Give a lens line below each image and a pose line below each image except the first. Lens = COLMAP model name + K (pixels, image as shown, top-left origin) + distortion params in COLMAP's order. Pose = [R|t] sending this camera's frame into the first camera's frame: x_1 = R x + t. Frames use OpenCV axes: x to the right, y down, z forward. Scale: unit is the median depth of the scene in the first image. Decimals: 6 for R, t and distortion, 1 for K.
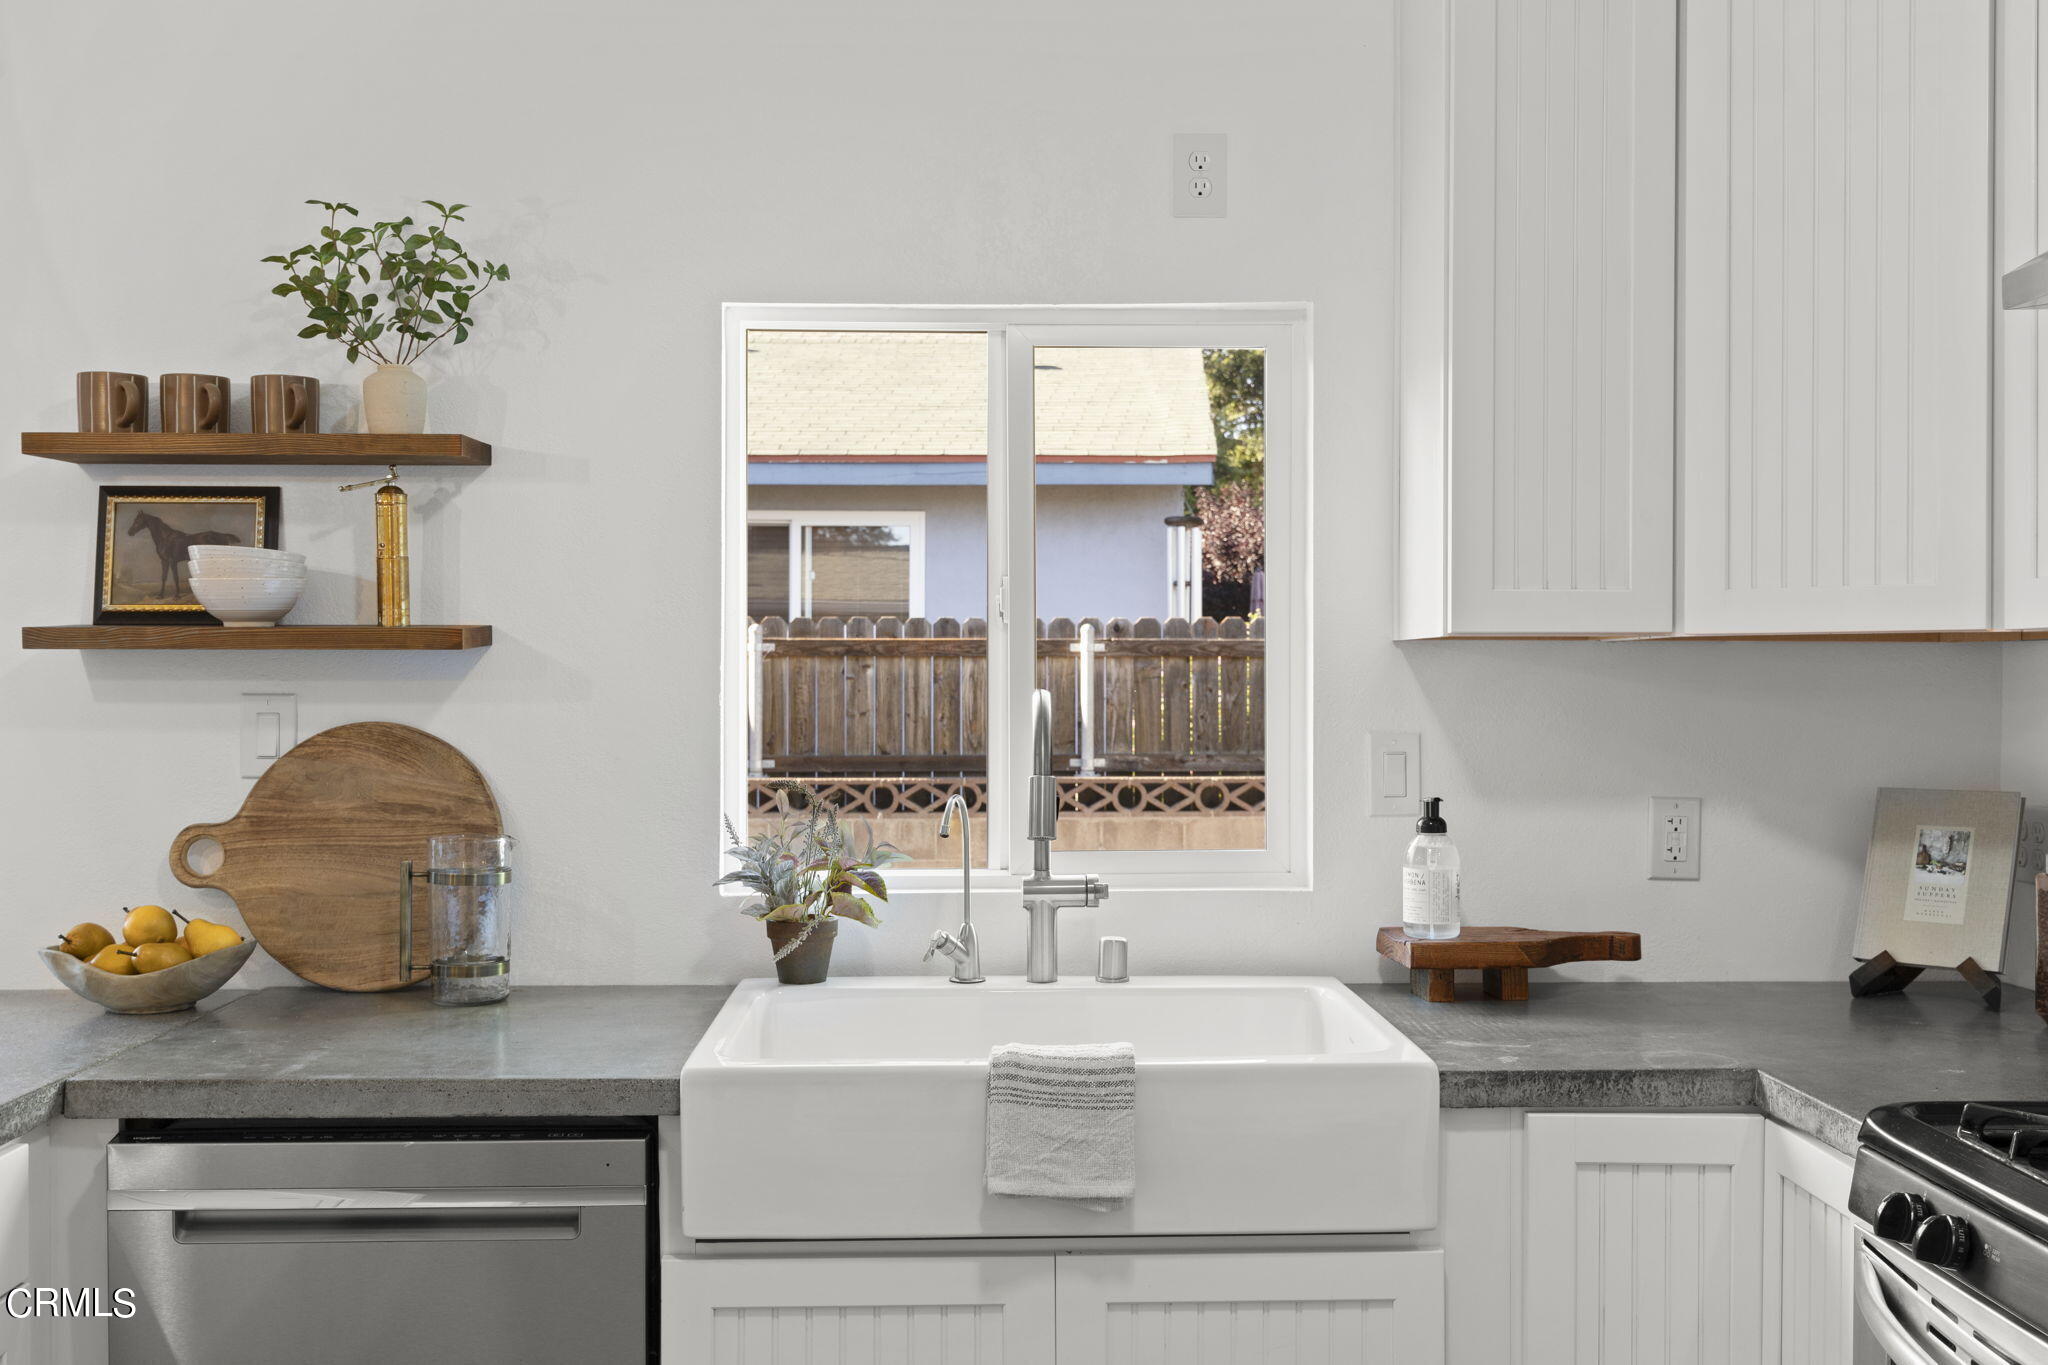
lens RADIAL K [[1917.4, 0, 1046.9], [0, 1917.4, 684.7], [0, 0, 1]] dist [0.018475, -0.016314]
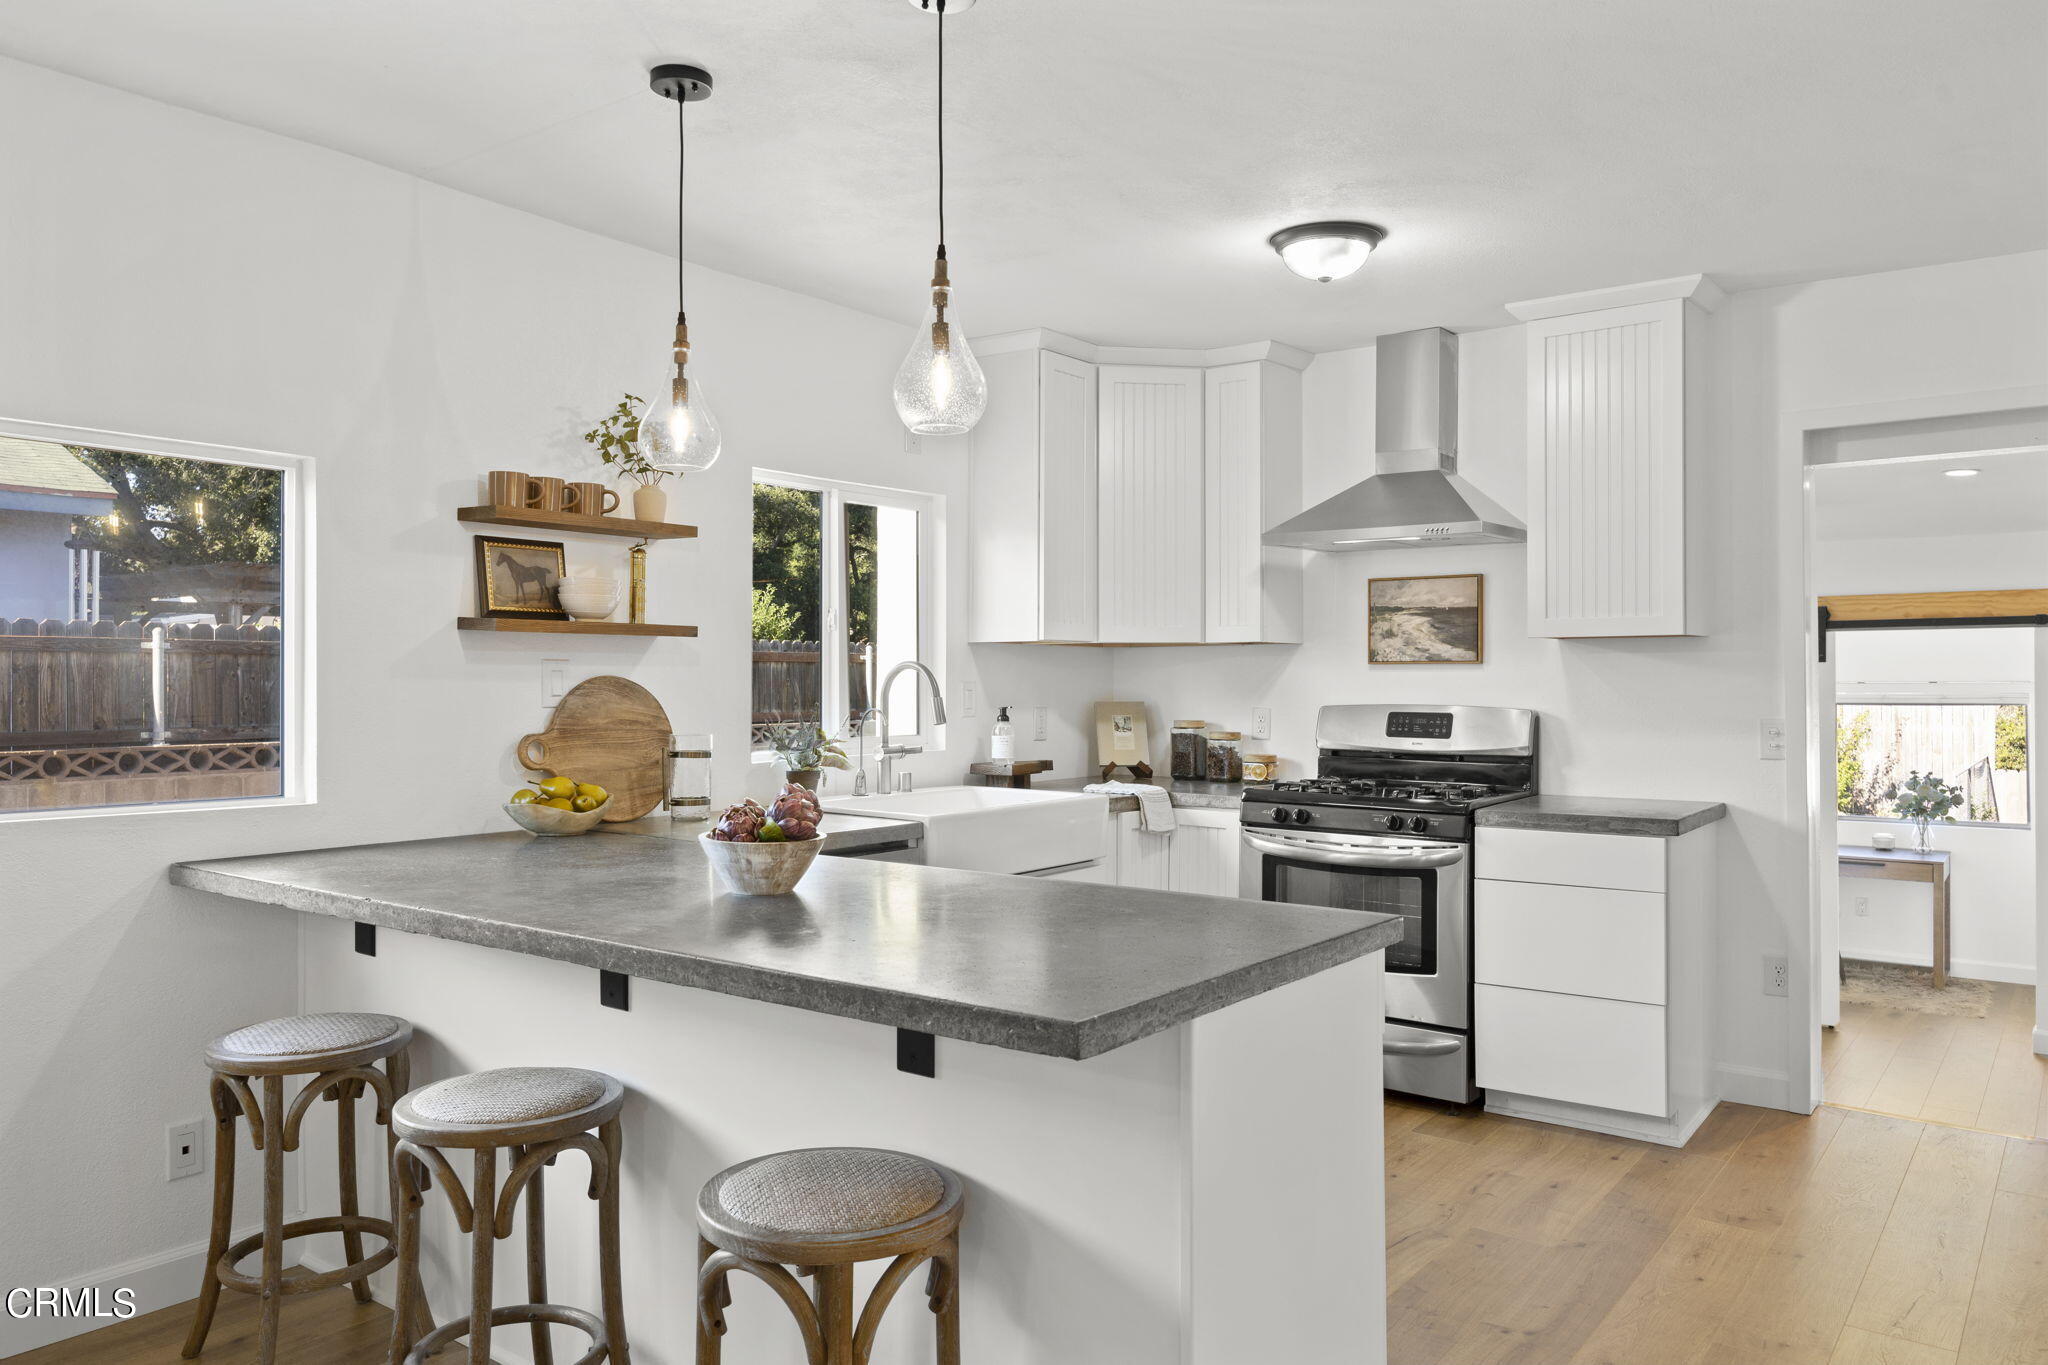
lens RADIAL K [[1381.1, 0, 1025.3], [0, 1381.1, 680.7], [0, 0, 1]] dist [-0.006205, -0.001874]
pose [[0.639169, -0.000623, 0.769066, -1.126355], [0.003301, 0.999993, -0.001934, 0.028432], [-0.769059, 0.003775, 0.639166, -0.143055]]
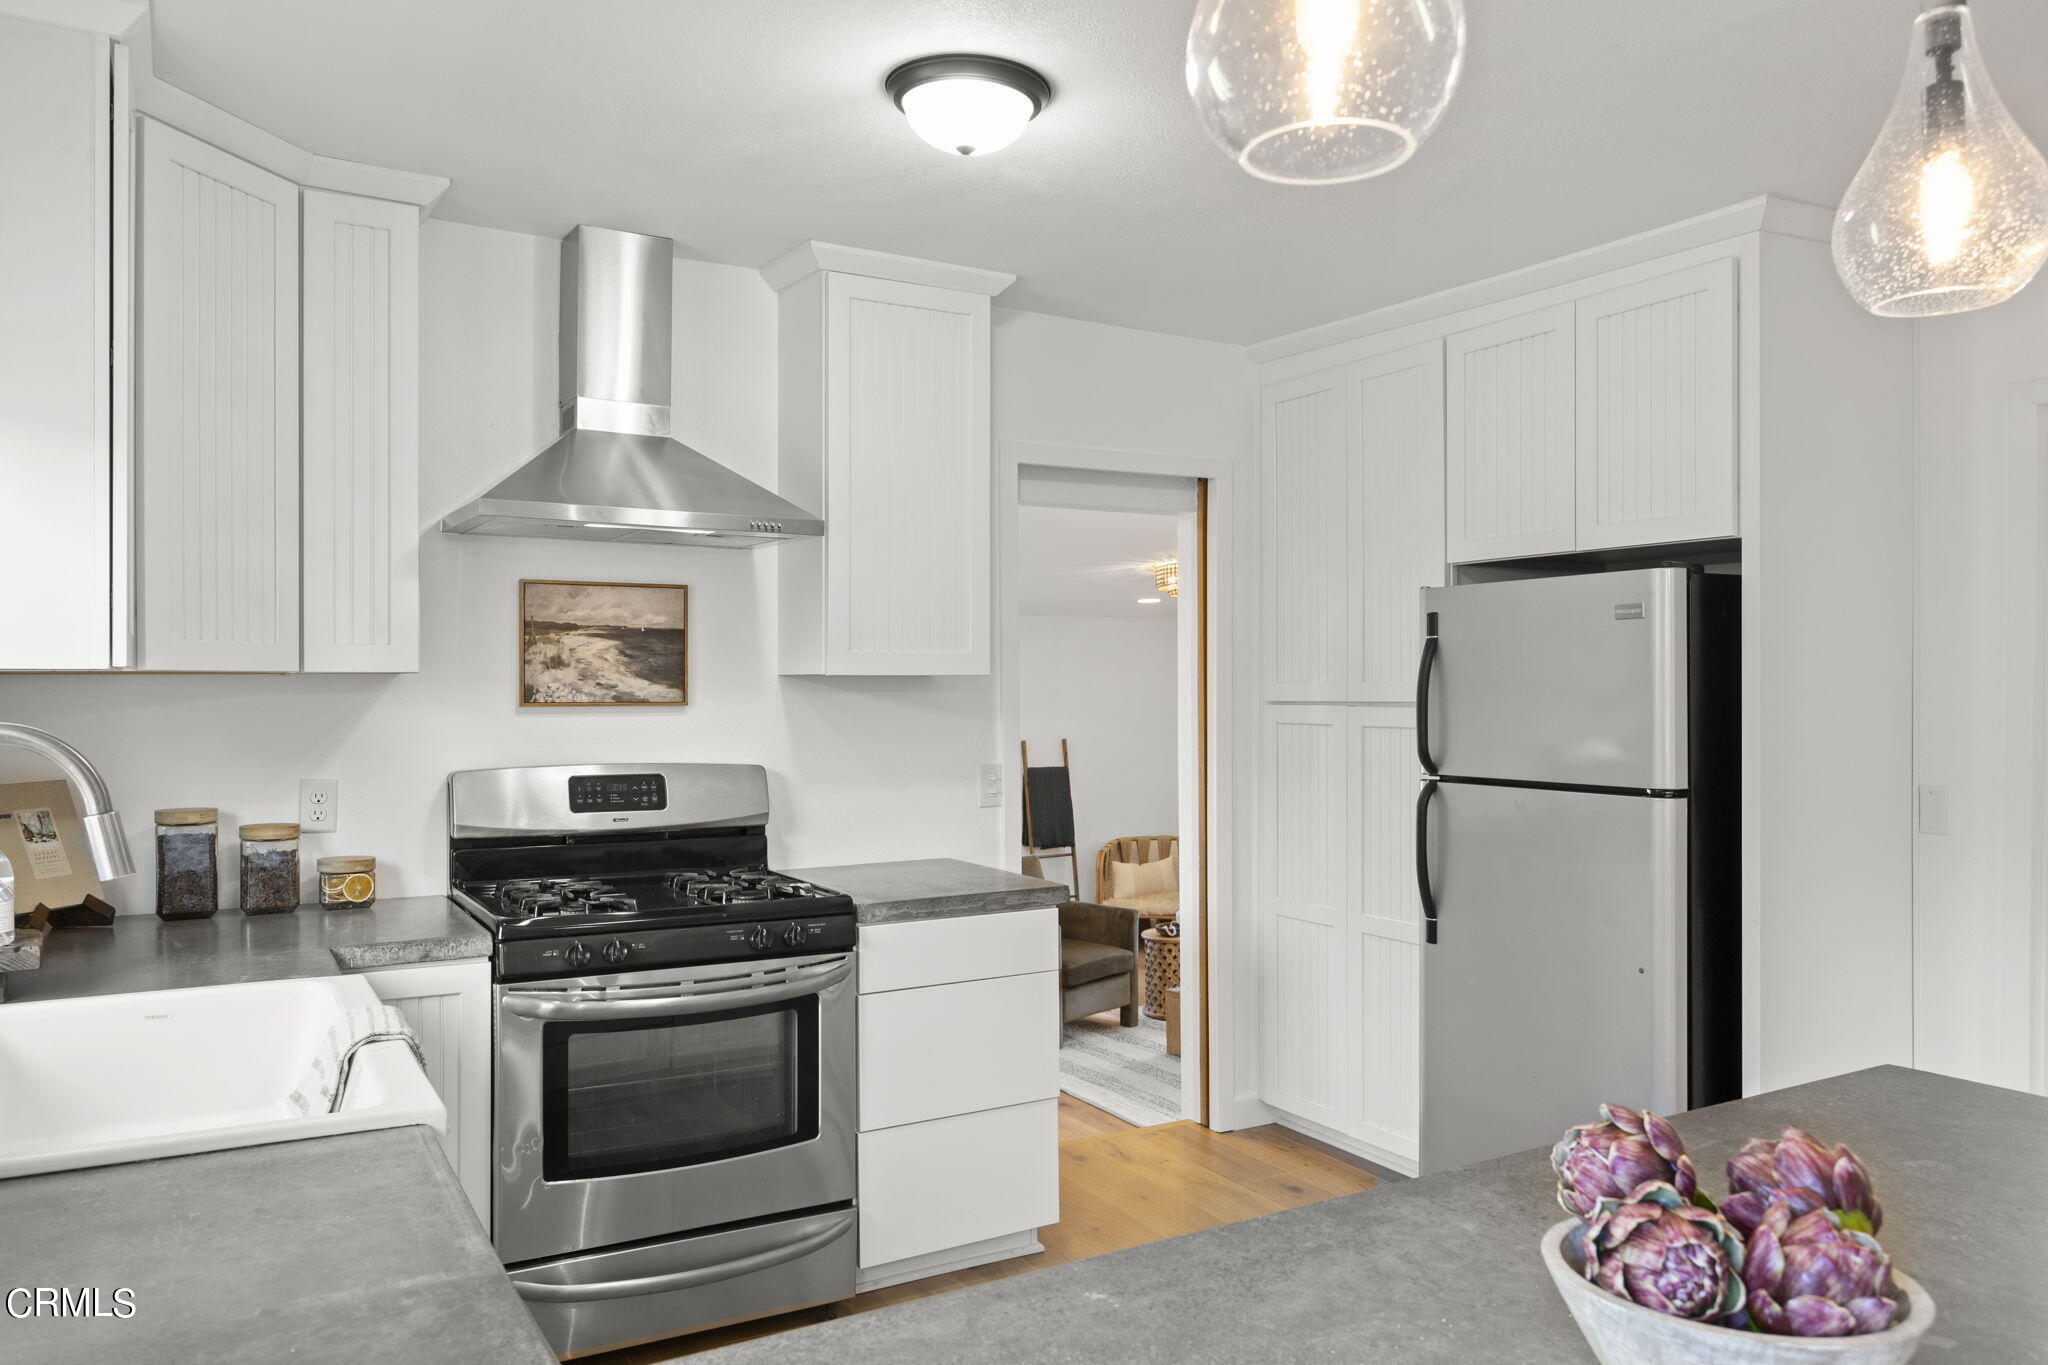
lens RADIAL K [[1441.4, 0, 1019.5], [0, 1441.4, 688.8], [0, 0, 1]] dist [-0.004654, -0.003069]
pose [[-0.458863, 0.001651, 0.888506, -0.776802], [0.006396, 0.999979, 0.001445, -0.009439], [-0.888484, 0.006346, -0.458864, 0.847552]]
